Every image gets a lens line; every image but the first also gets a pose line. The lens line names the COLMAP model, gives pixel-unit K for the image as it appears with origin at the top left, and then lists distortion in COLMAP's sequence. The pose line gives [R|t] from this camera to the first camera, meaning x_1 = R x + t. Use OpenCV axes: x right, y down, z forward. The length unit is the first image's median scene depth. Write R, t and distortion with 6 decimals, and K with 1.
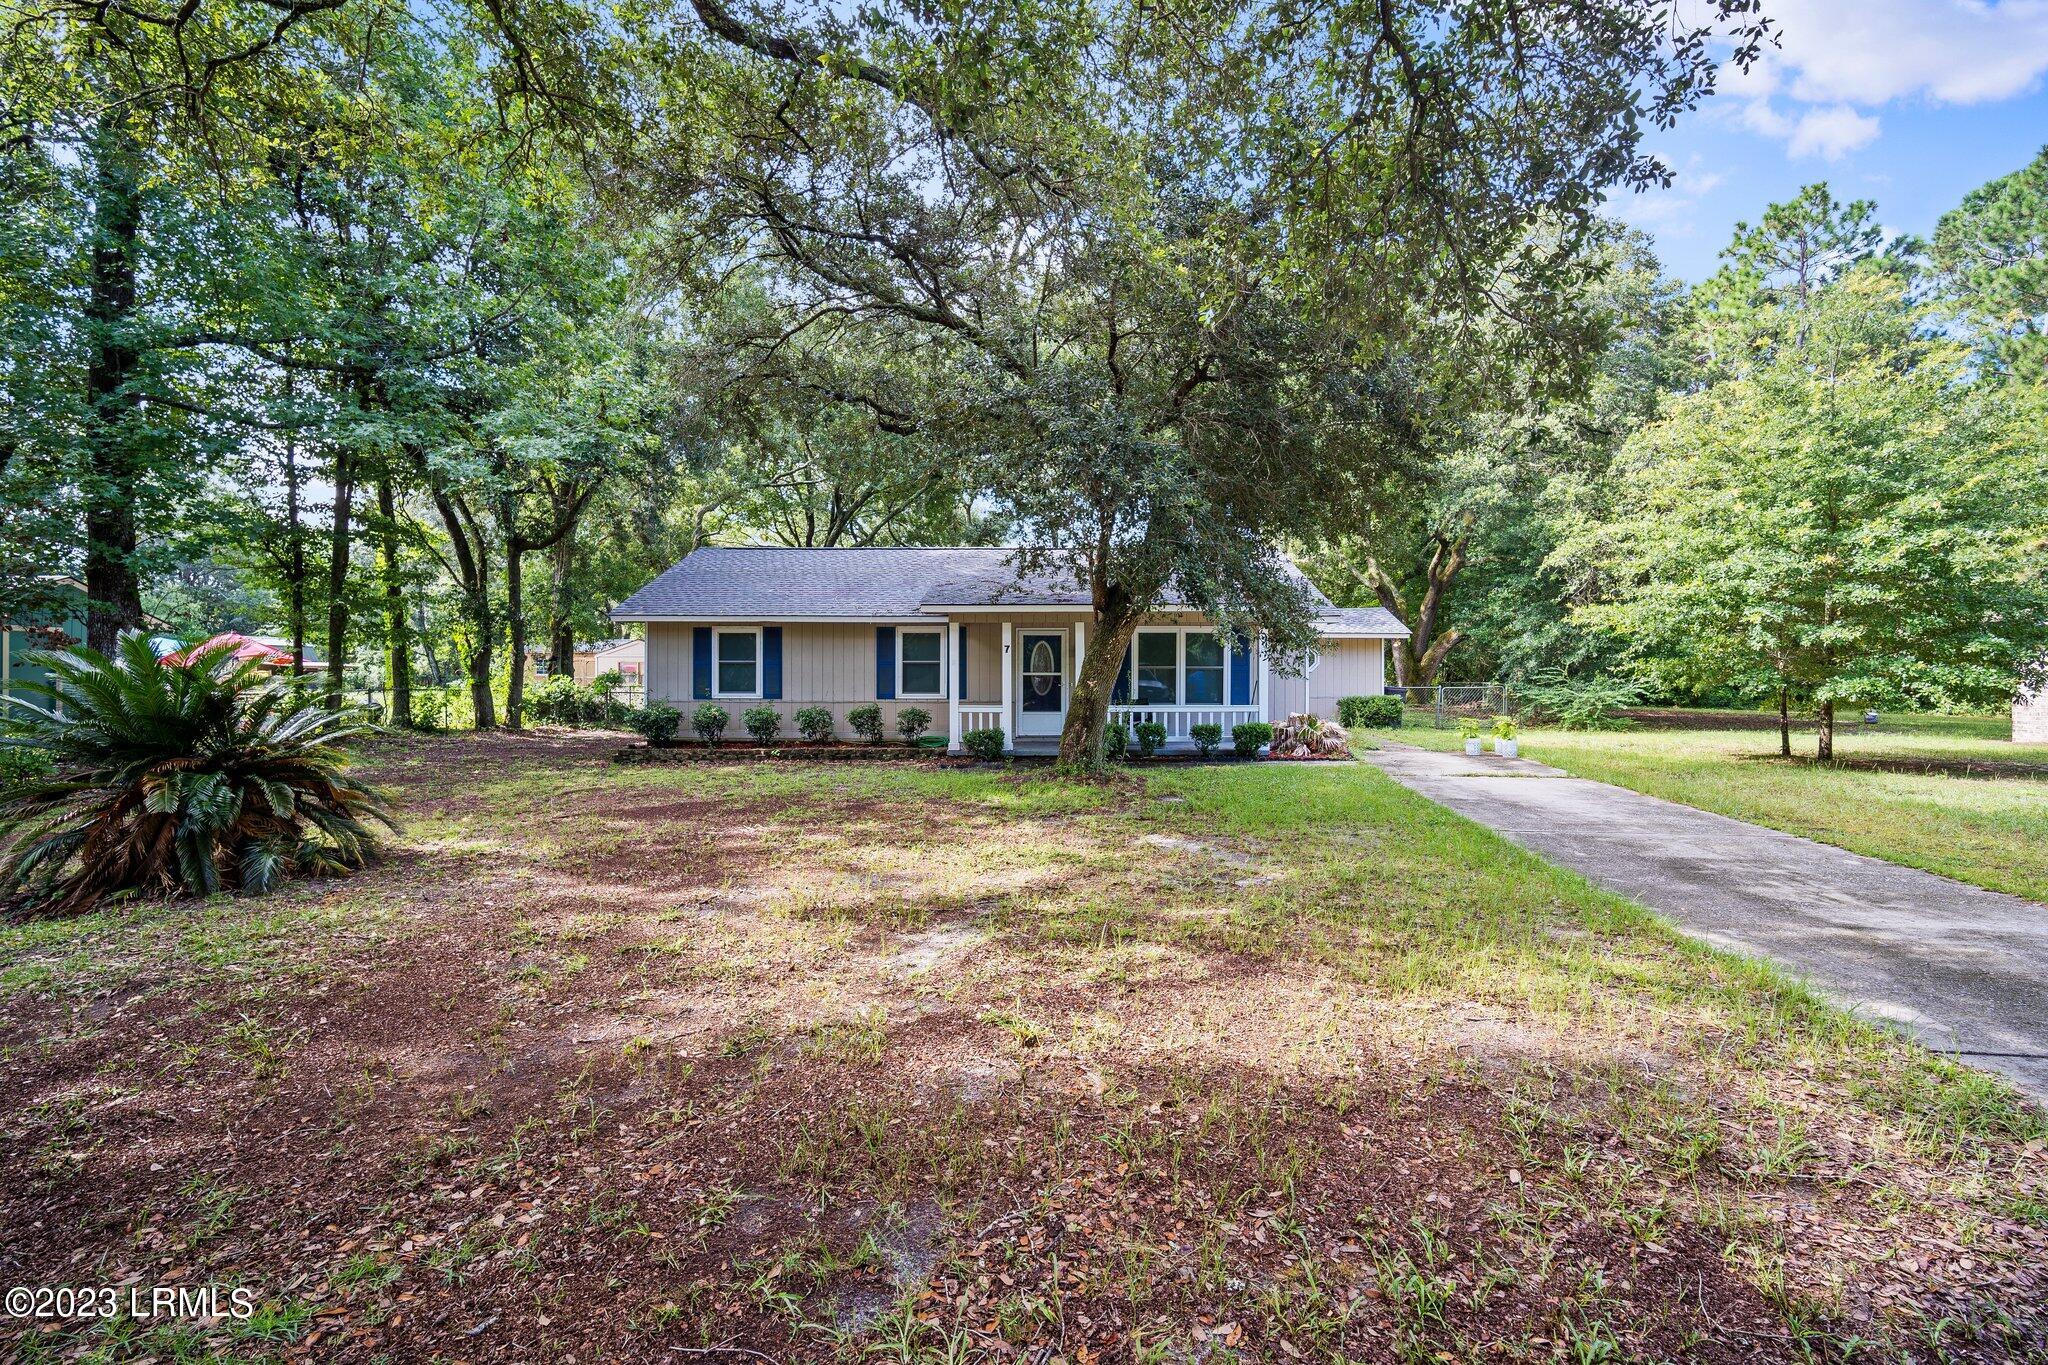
lens RADIAL K [[940.1, 0, 1027.8], [0, 940.1, 675.5], [0, 0, 1]] dist [-0.002065, -0.000071]
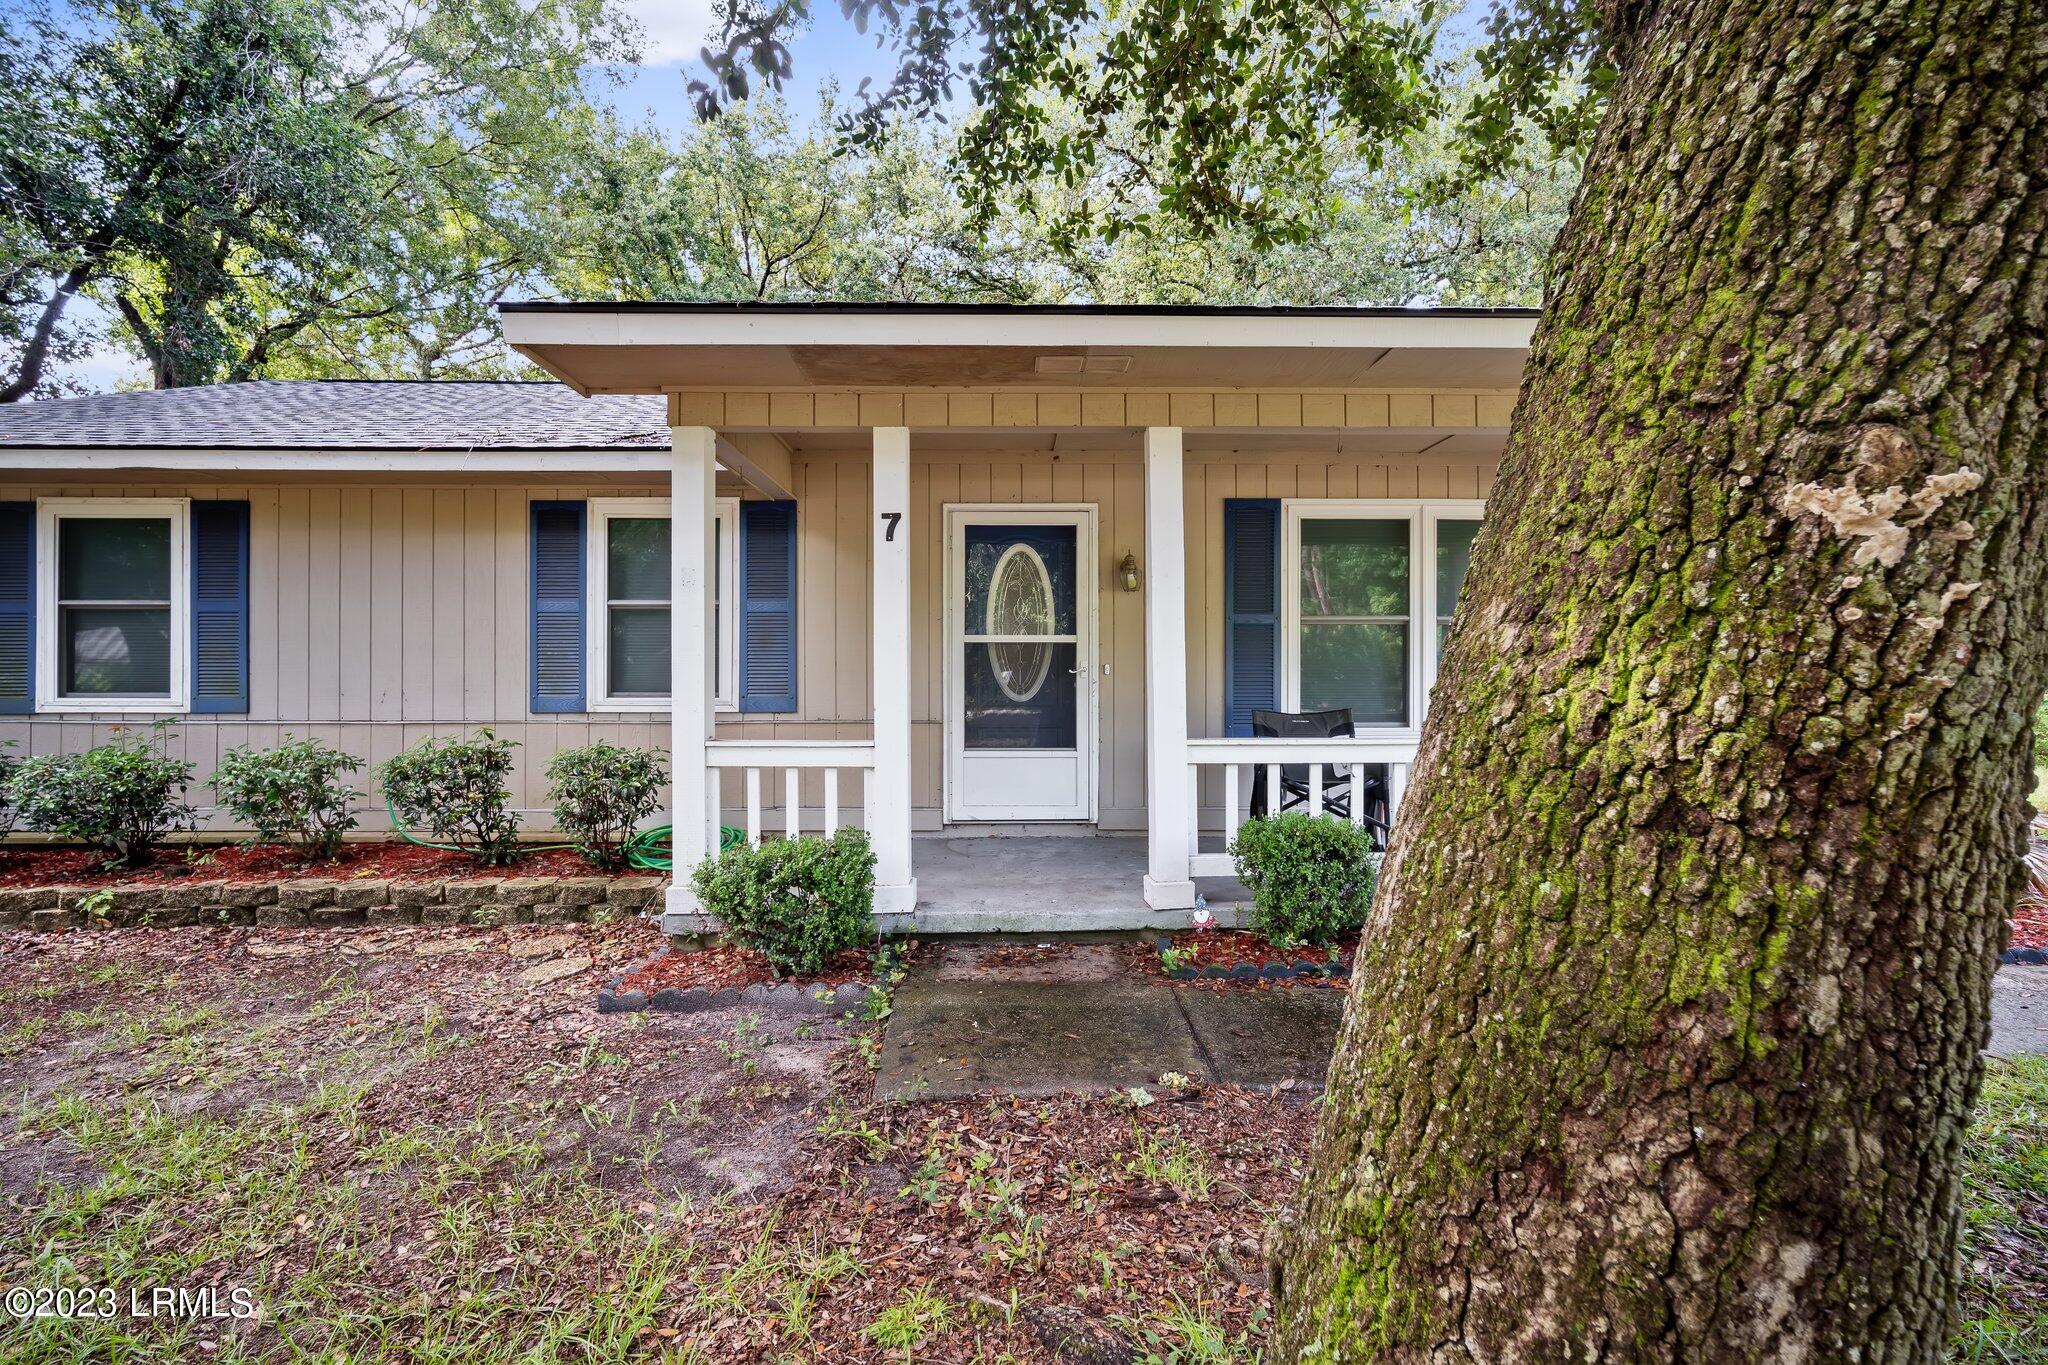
lens RADIAL K [[940.1, 0, 1027.8], [0, 940.1, 675.5], [0, 0, 1]] dist [-0.002065, -0.000071]
pose [[0.999973, 0.004505, 0.005792, 0.015930], [-0.004555, 0.999952, 0.008664, 0.008745], [-0.005753, -0.008690, 0.999946, 0.676254]]
